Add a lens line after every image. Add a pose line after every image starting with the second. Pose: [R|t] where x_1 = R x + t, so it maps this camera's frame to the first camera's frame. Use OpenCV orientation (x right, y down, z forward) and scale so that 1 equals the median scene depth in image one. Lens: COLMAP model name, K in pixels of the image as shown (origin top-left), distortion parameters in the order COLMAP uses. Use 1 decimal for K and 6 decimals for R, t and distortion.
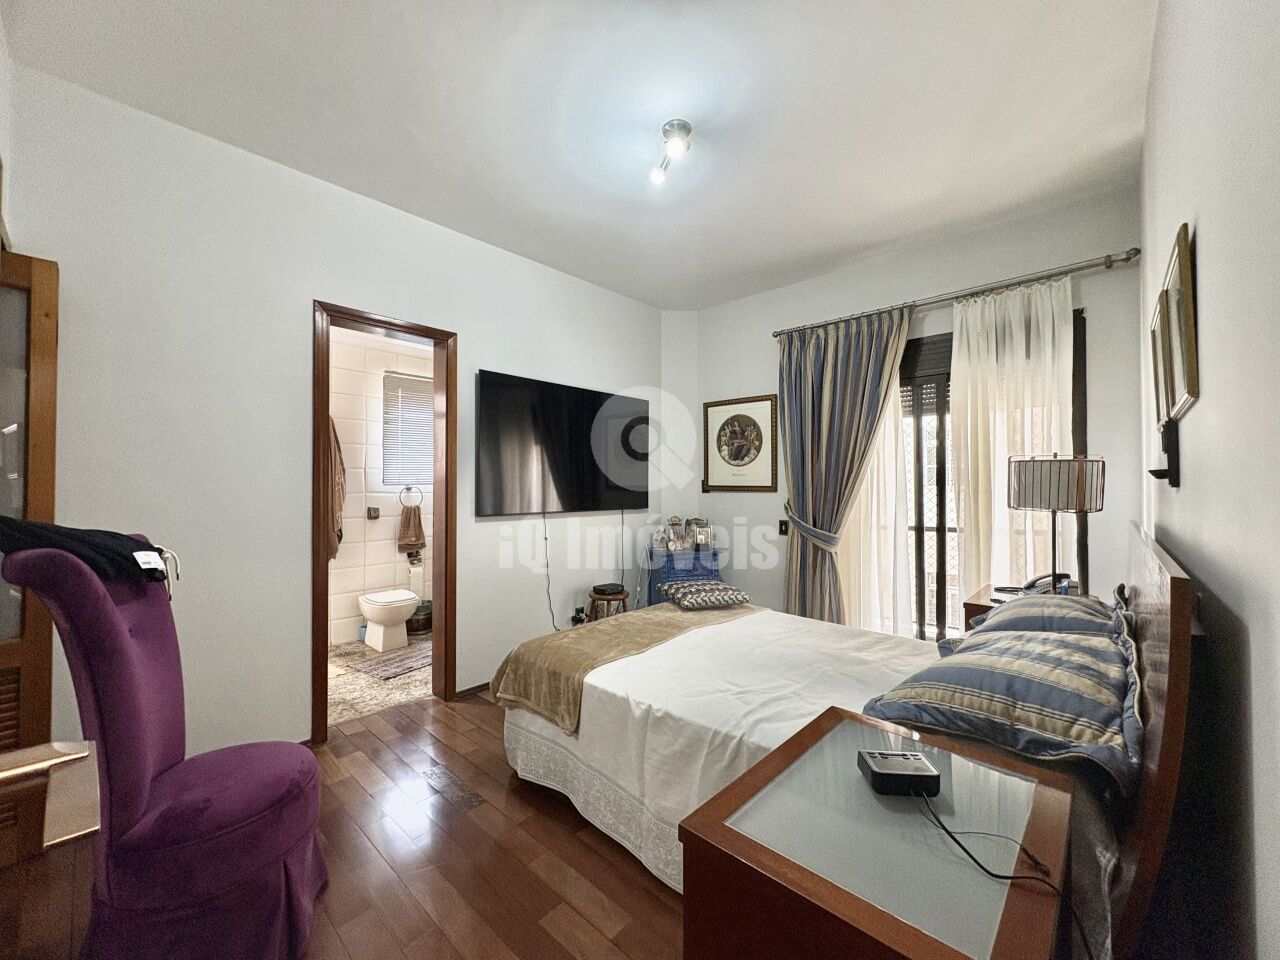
lens RADIAL K [[510.2, 0, 637.7], [0, 510.2, 481.0], [0, 0, 1]] dist [-0.000860, 0.000035]
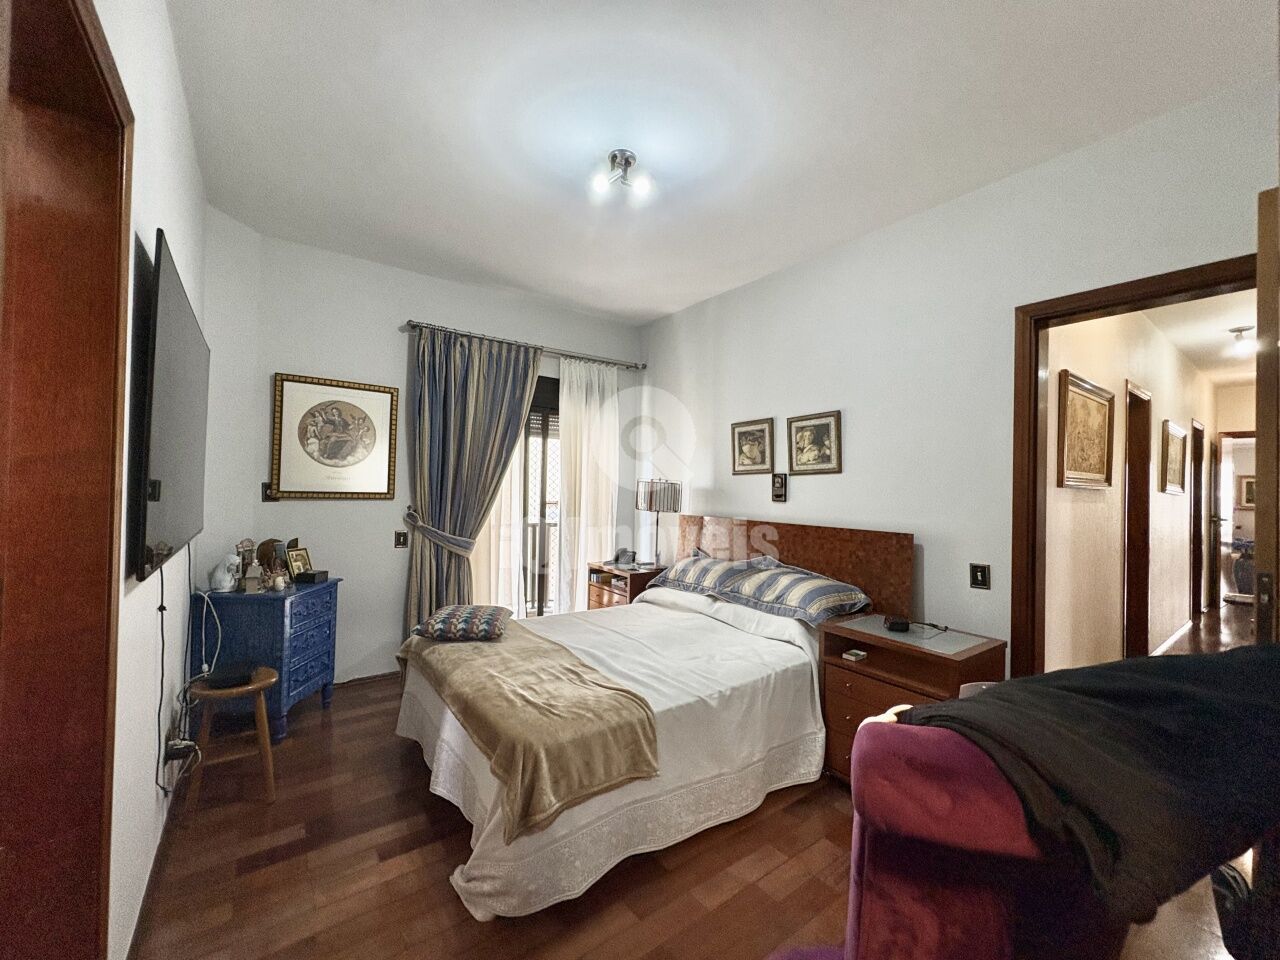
lens RADIAL K [[510.2, 0, 642.9], [0, 510.2, 481.6], [0, 0, 1]] dist [-0.000860, 0.000035]
pose [[0.184998, 0.014470, 0.982632, -0.574386], [-0.029647, 0.999519, -0.009137, -0.015832], [-0.982292, -0.027442, 0.185338, 0.469391]]
